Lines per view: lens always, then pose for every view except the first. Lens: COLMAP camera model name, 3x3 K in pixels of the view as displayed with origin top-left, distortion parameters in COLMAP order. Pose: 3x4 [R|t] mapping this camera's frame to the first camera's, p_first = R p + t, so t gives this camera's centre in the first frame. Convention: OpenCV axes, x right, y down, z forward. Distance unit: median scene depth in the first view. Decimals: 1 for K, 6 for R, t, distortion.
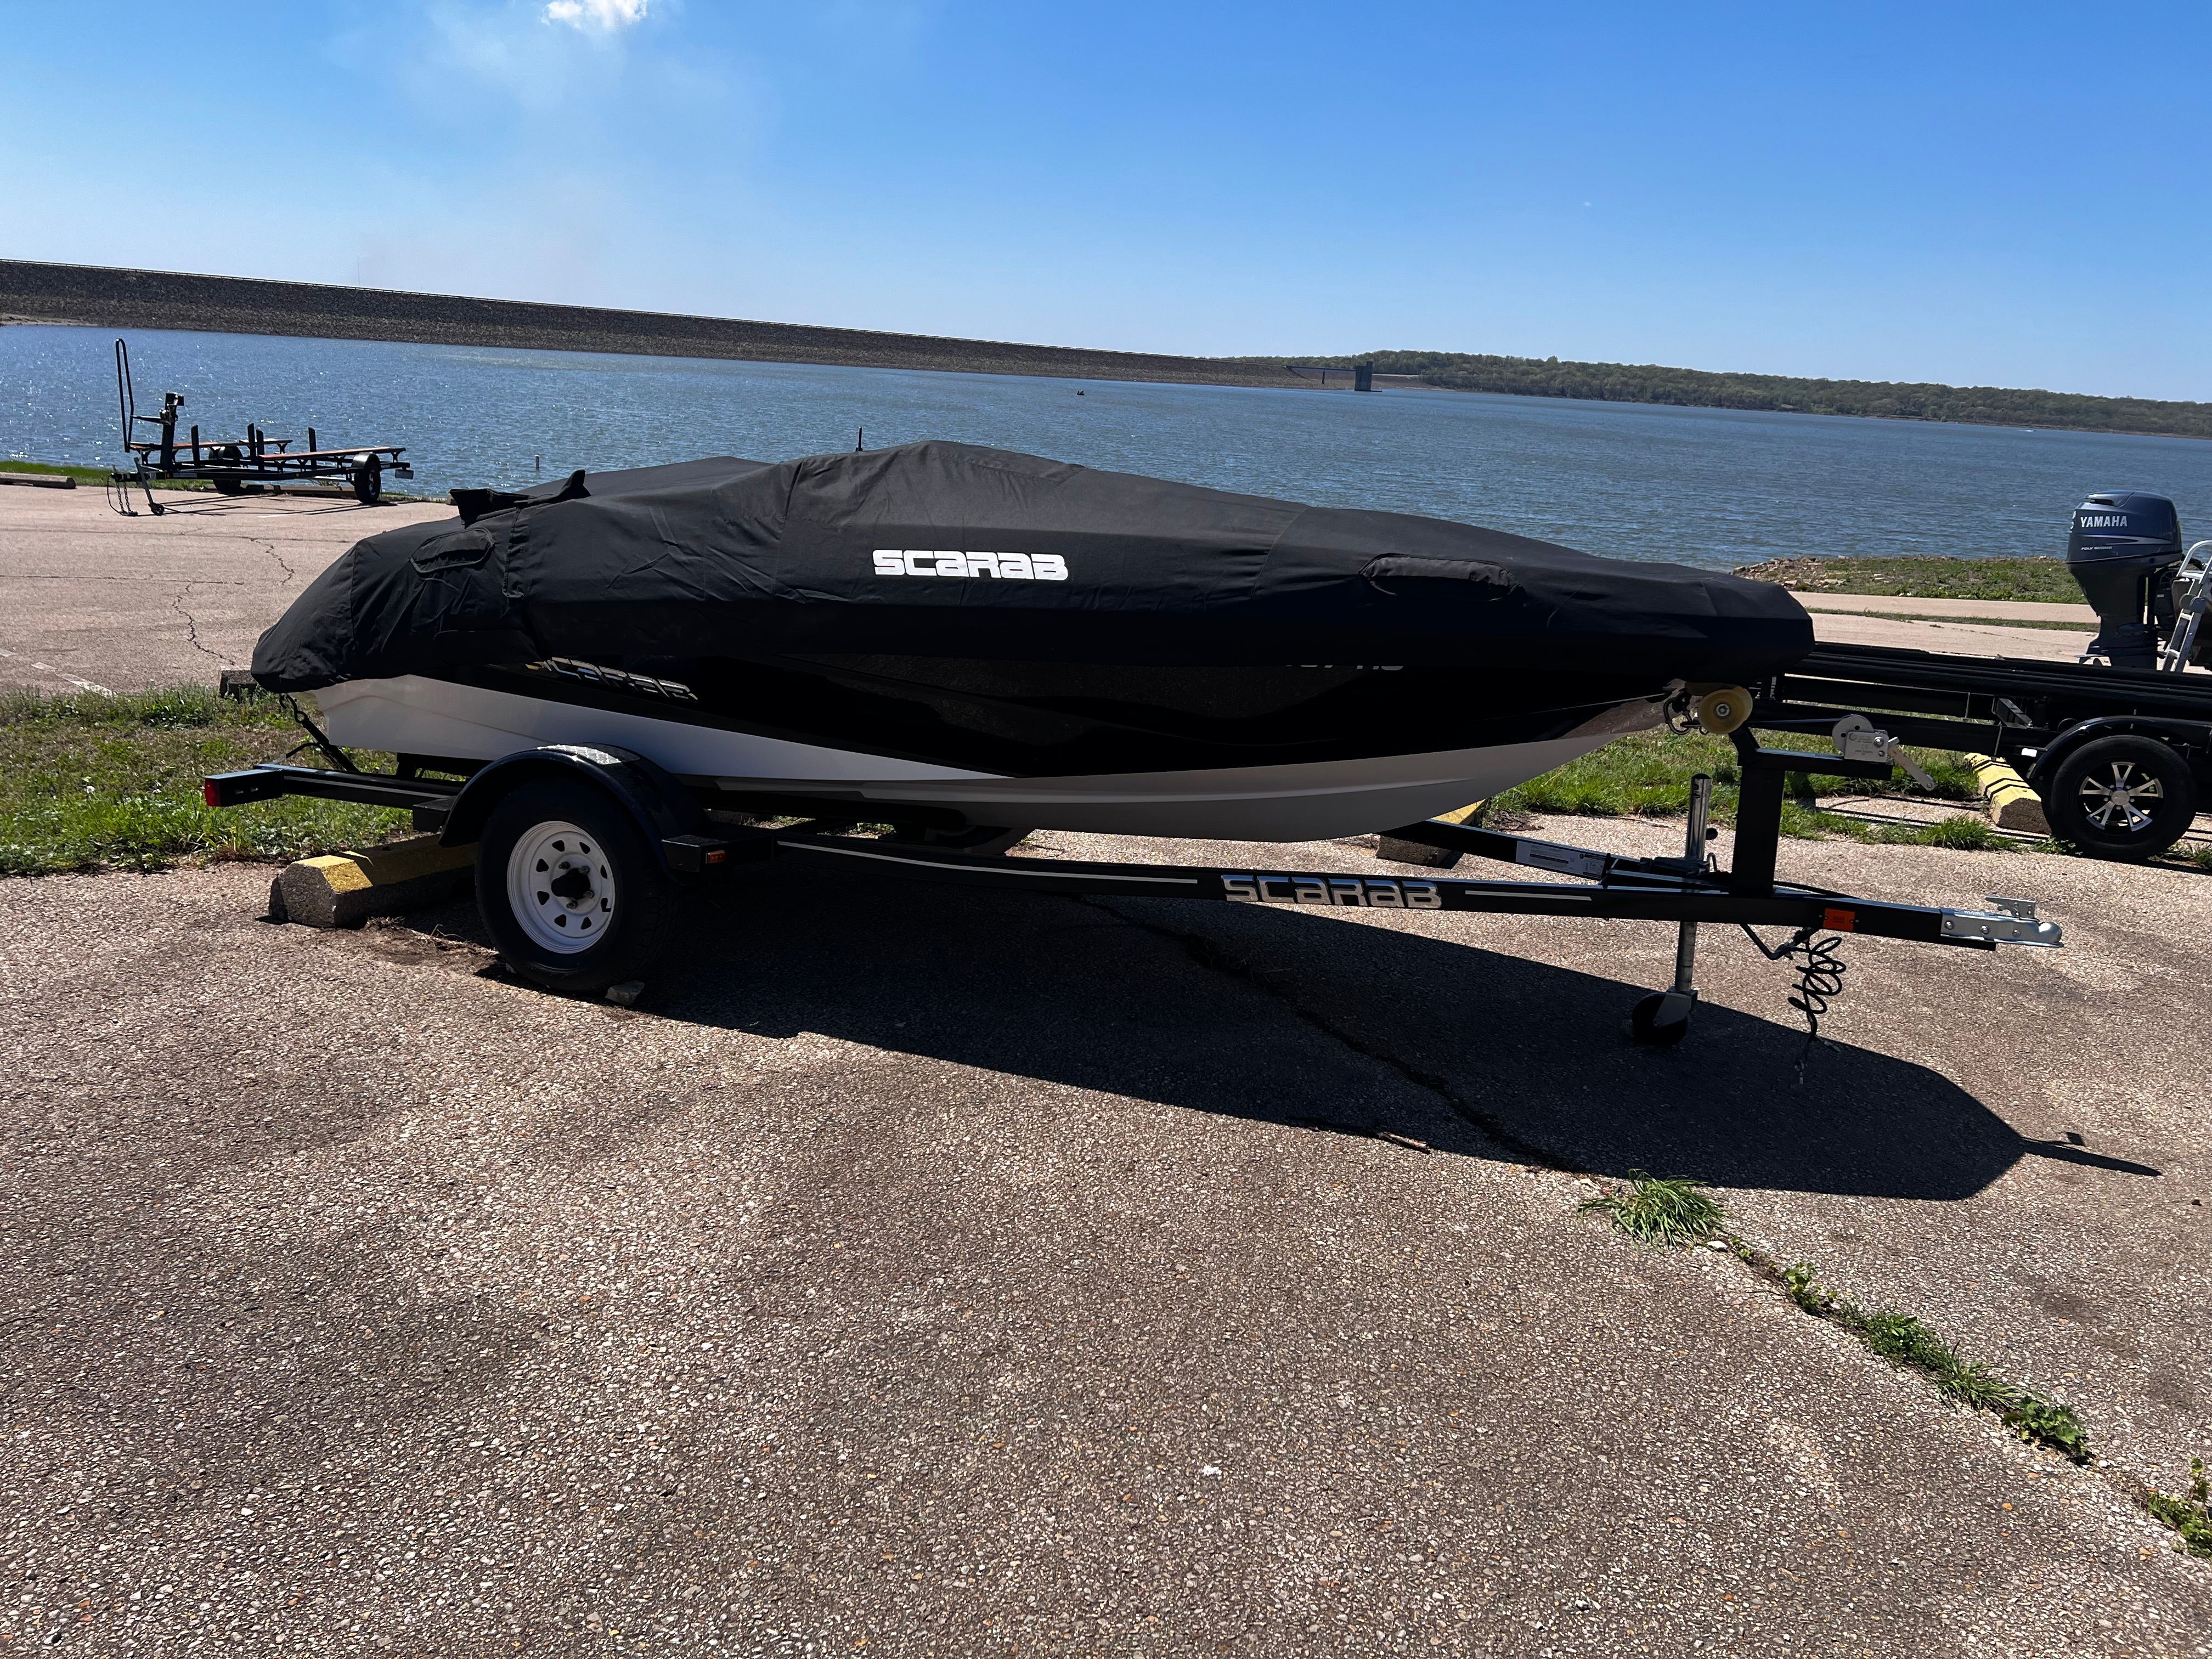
lens RADIAL K [[1714.6, 0, 1111.4], [0, 1714.6, 828.4], [0, 0, 1]] dist [0.045481, -0.029479]
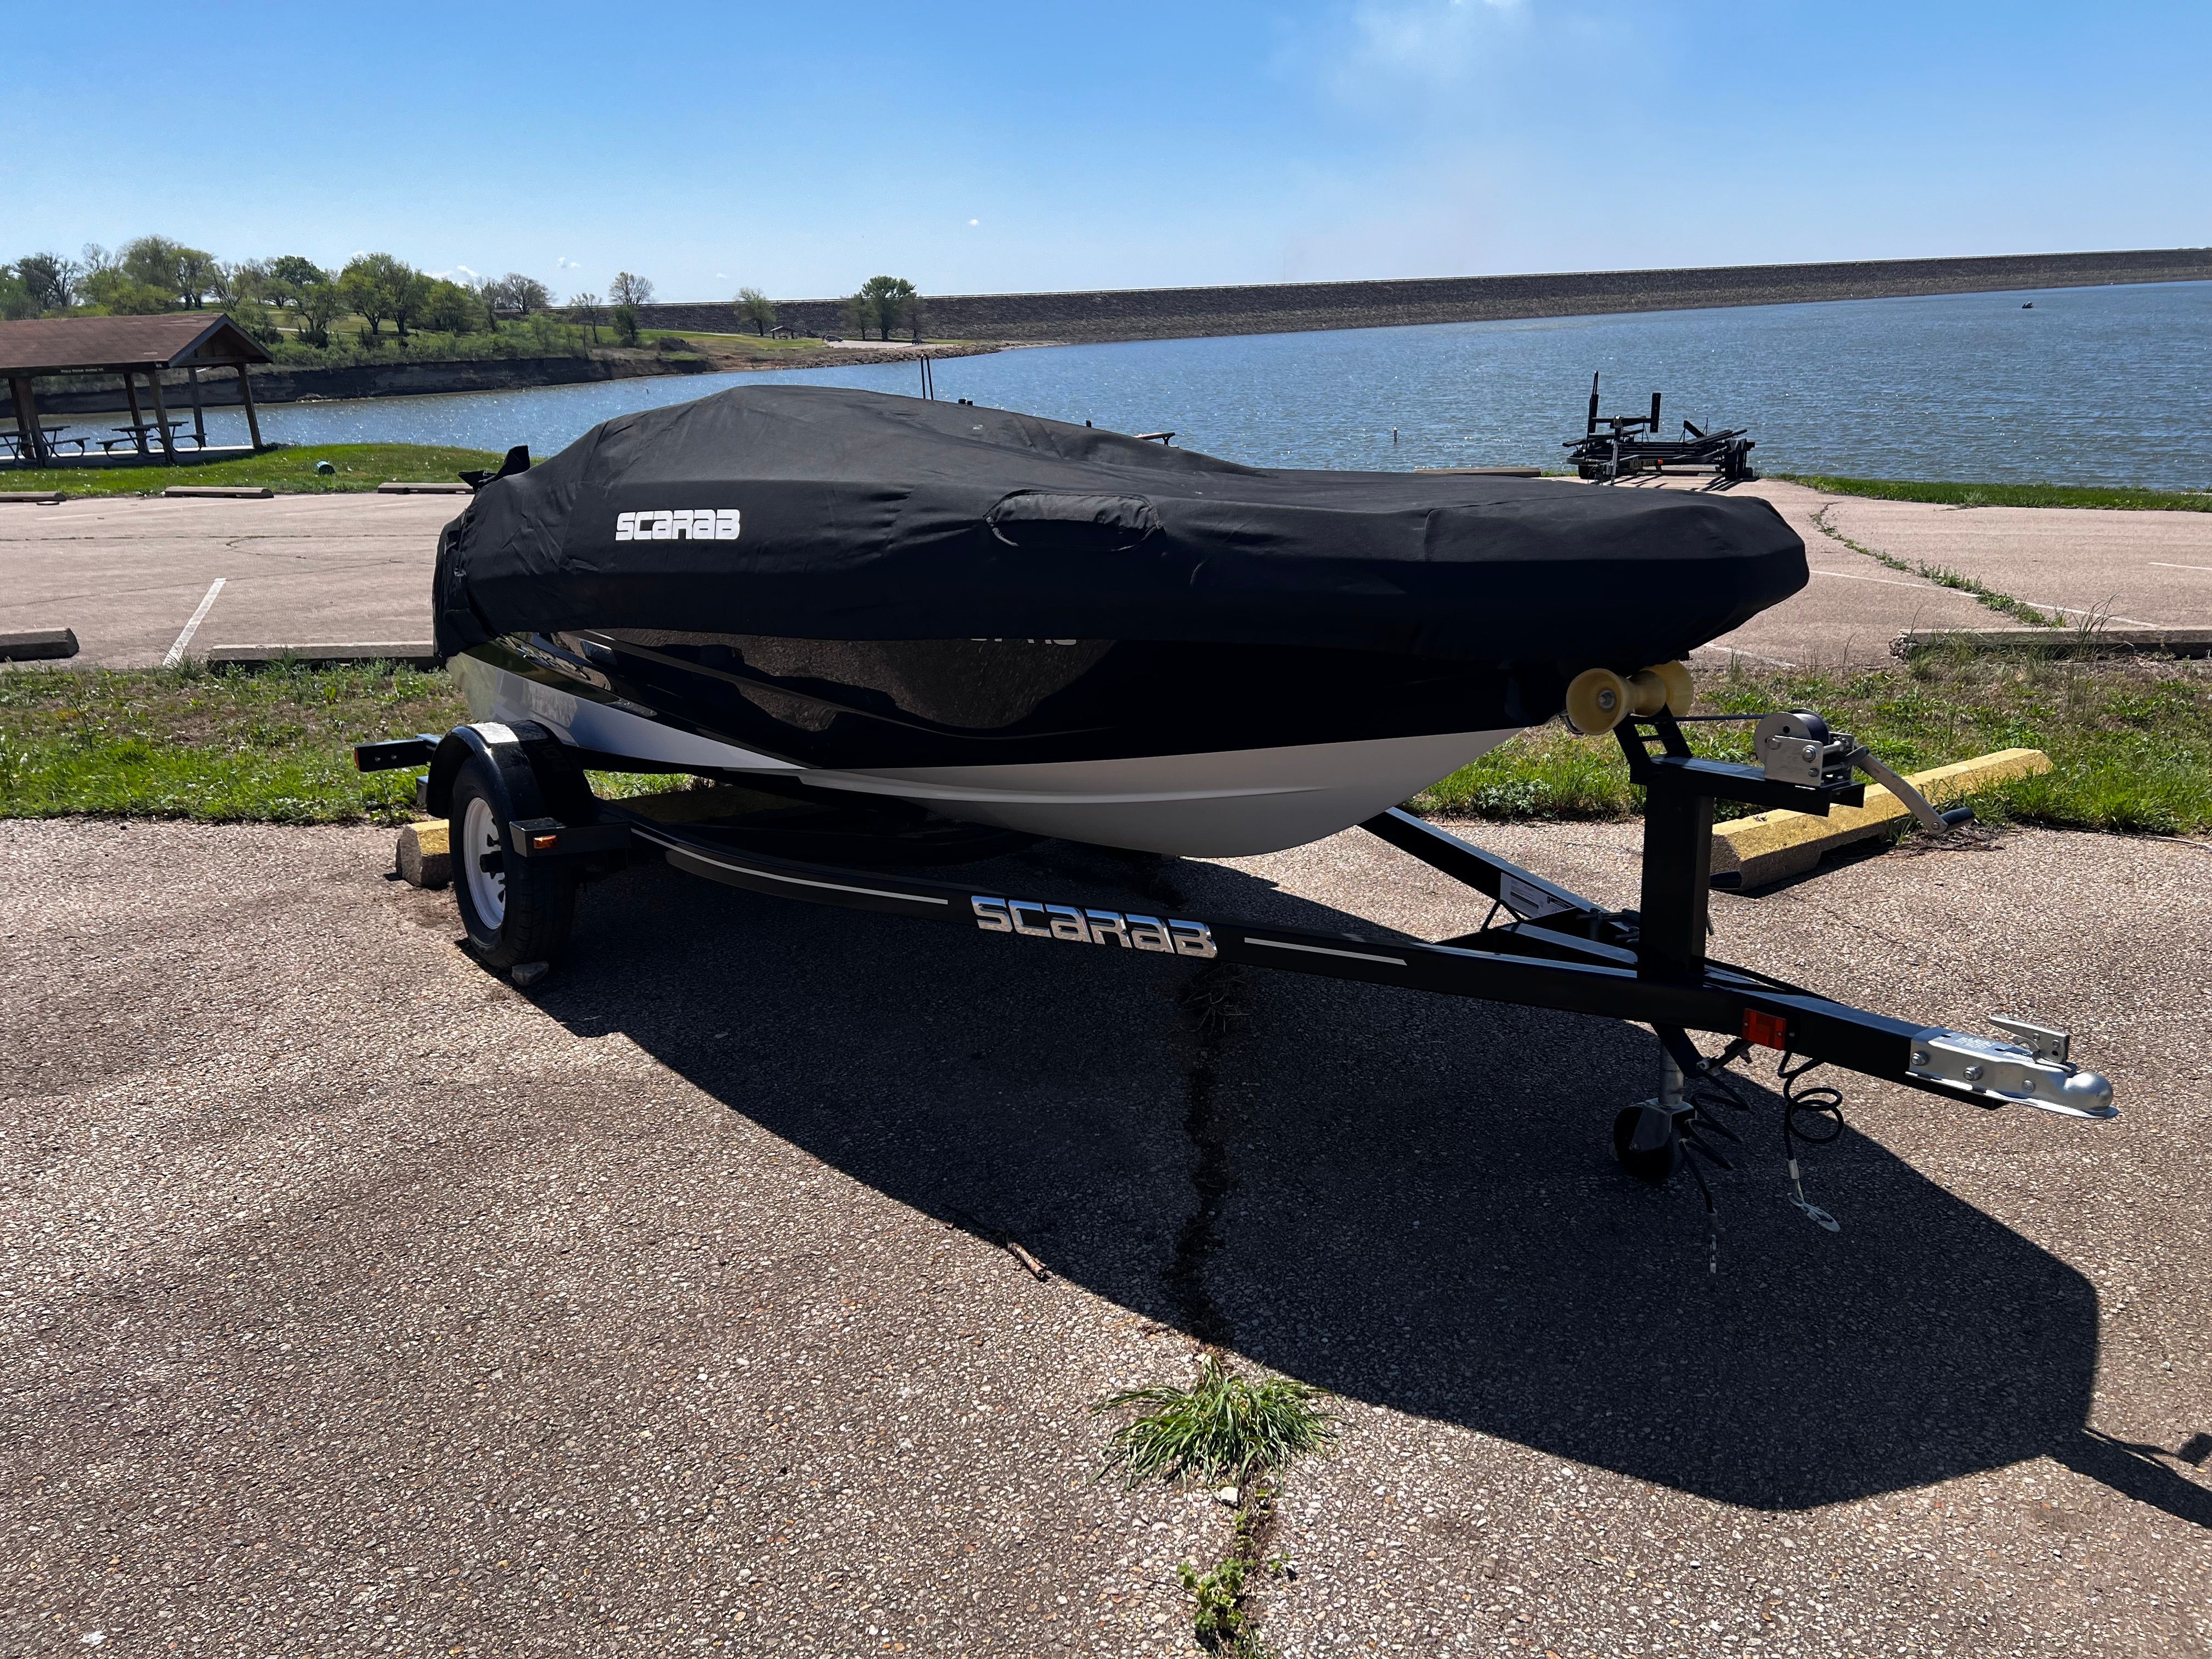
lens RADIAL K [[1714.6, 0, 1106.3], [0, 1714.6, 806.2], [0, 0, 1]] dist [0.045481, -0.029479]
pose [[0.864731, 0.041769, -0.500496, 0.551423], [-0.037843, 0.999122, 0.017997, -0.033022], [0.500808, 0.003377, 0.865552, 0.340238]]
